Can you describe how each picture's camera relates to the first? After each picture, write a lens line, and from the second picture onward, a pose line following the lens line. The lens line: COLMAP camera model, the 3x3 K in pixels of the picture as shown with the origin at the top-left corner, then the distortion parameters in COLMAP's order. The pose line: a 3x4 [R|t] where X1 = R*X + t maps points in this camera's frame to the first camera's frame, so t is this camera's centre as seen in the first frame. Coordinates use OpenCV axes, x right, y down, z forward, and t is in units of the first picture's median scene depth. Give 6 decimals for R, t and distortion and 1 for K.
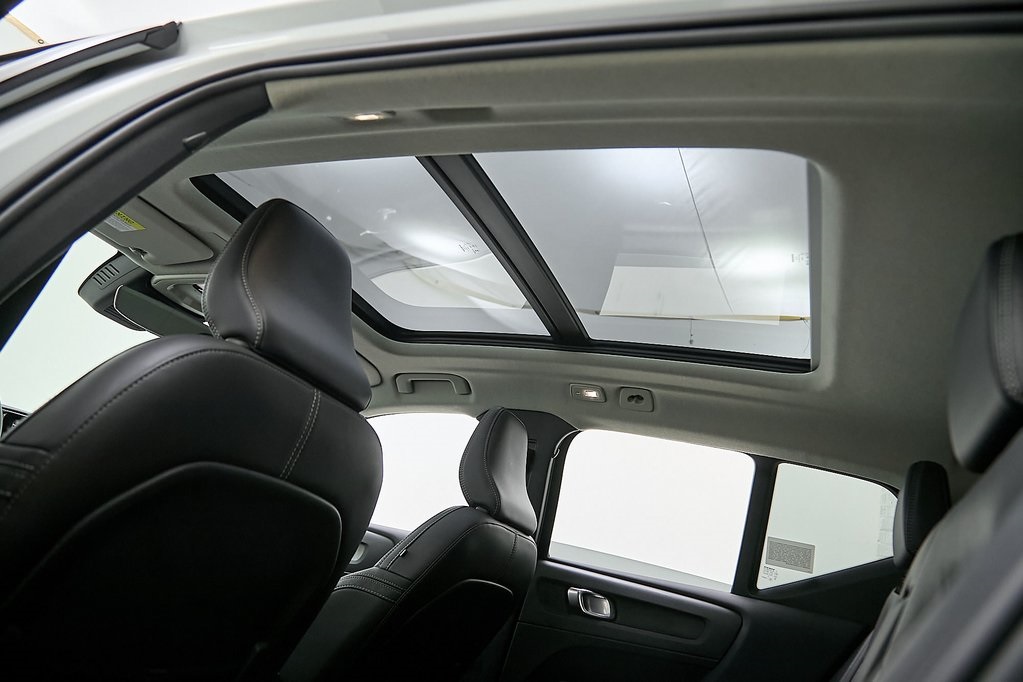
lens RADIAL K [[709.3, 0, 512.1], [0, 709.3, 341.1], [0, 0, 1]] dist [0.011139, 0.000080]
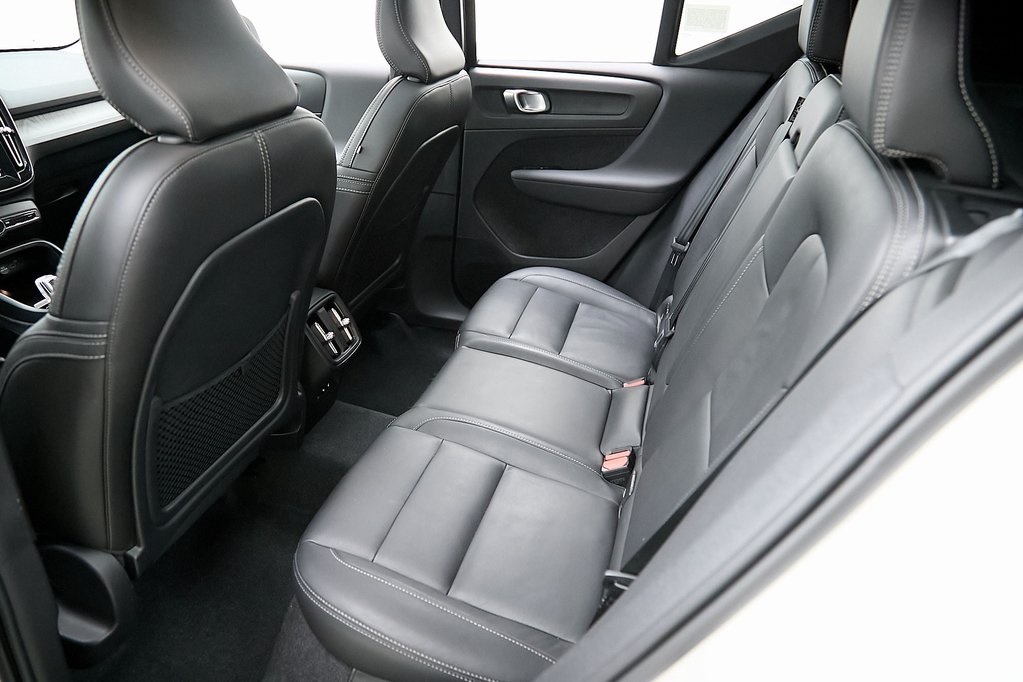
lens RADIAL K [[736.9, 0, 511.5], [0, 736.9, 341.0], [0, 0, 1]] dist [0.023840, -0.000303]
pose [[0.964384, -0.264312, -0.010095, 0.004169], [0.175536, 0.610989, 0.771932, -0.293485], [-0.197863, -0.746211, 0.635625, 0.020106]]
